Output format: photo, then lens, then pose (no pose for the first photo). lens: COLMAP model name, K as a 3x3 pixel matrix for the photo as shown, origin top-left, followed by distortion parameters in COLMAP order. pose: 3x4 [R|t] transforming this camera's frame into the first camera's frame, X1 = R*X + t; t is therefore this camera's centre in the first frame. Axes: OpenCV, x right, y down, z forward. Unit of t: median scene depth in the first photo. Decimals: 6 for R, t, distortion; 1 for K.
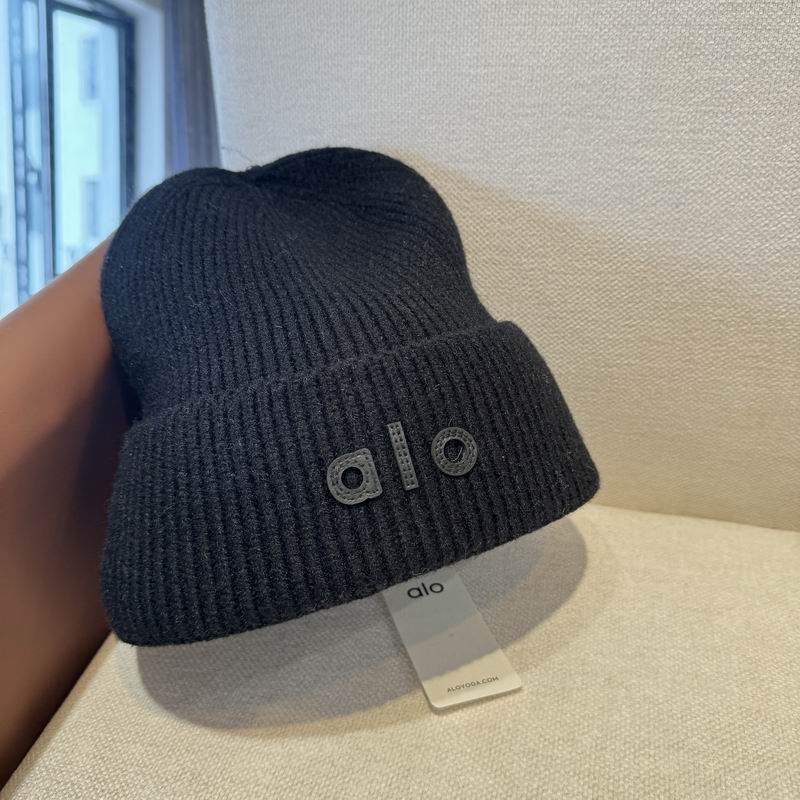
lens RADIAL K [[781.3, 0, 399.3], [0, 781.3, 399.0], [0, 0, 1]] dist [-0.024411, 0.000000]
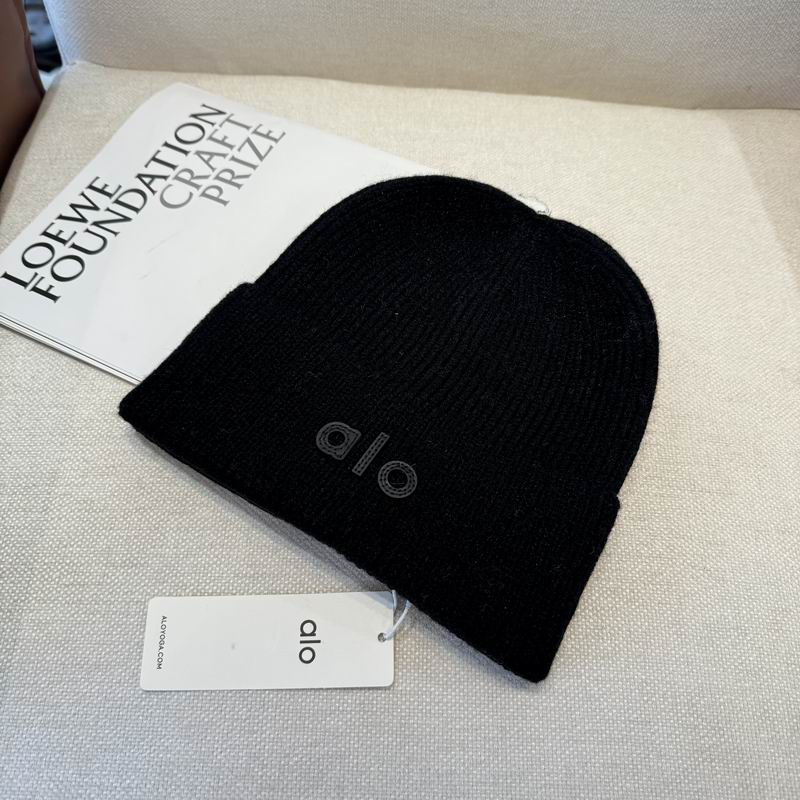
lens RADIAL K [[781.3, 0, 402.7], [0, 781.3, 404.9], [0, 0, 1]] dist [-0.024411, 0.000000]
pose [[0.974115, -0.143947, 0.174295, 0.016352], [0.044687, 0.878449, 0.475741, -0.001654], [-0.221591, -0.455638, 0.862144, -0.375632]]
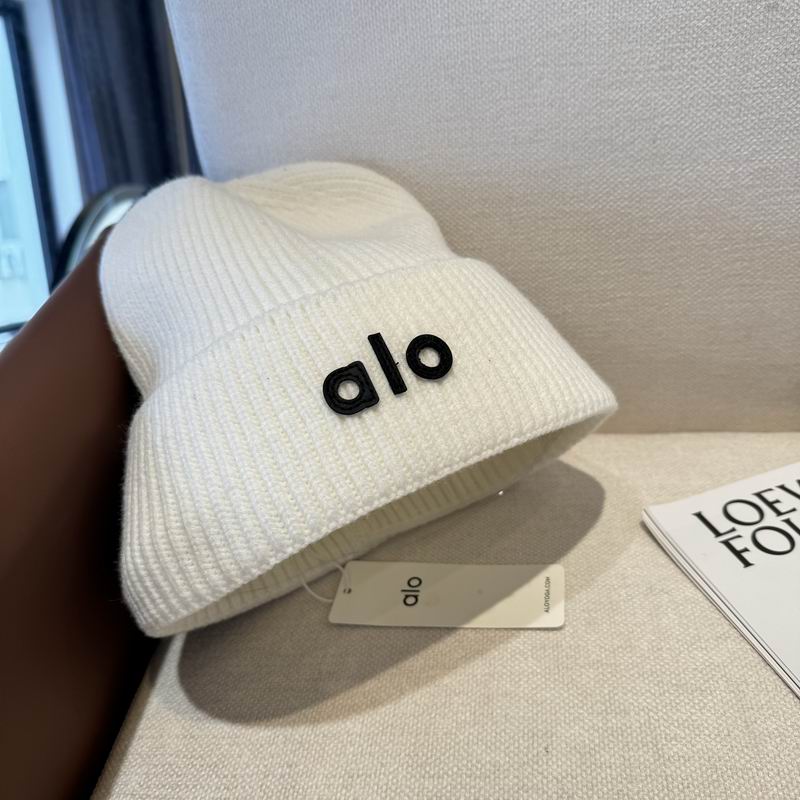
lens RADIAL K [[781.3, 0, 400.5], [0, 781.3, 399.2], [0, 0, 1]] dist [-0.024411, 0.000000]
pose [[0.988030, -0.136455, 0.071952, -0.107082], [0.132809, 0.989711, 0.053242, -0.003900], [-0.078477, -0.043049, 0.995986, -0.039135]]
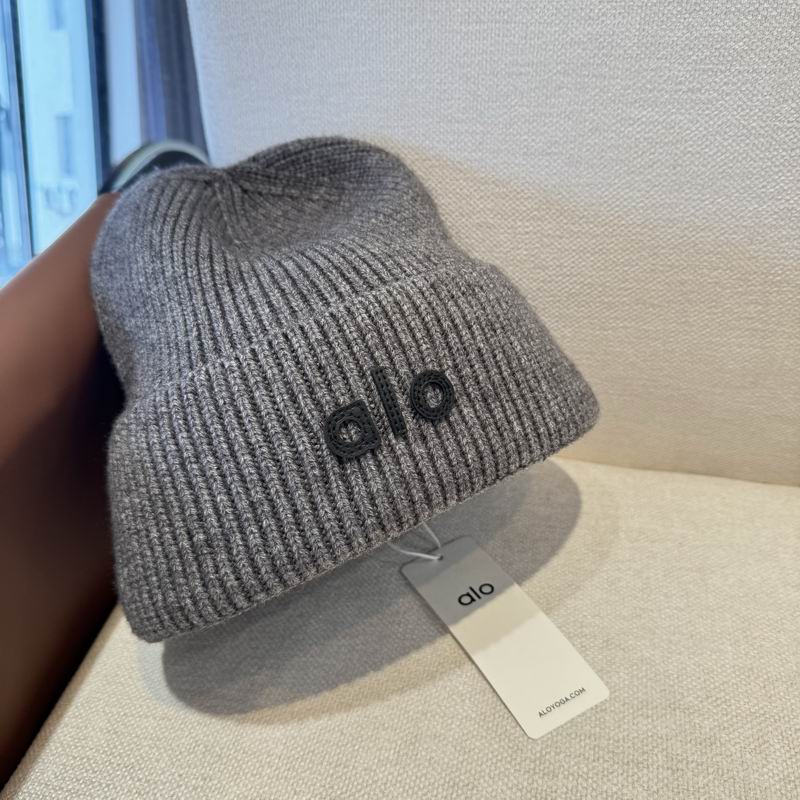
lens RADIAL K [[781.3, 0, 403.6], [0, 781.3, 398.4], [0, 0, 1]] dist [-0.024411, 0.000000]
pose [[0.999455, -0.024459, 0.022150, -0.013585], [0.022516, 0.996205, 0.084075, -0.048204], [-0.024122, -0.083530, 0.996213, 0.005535]]
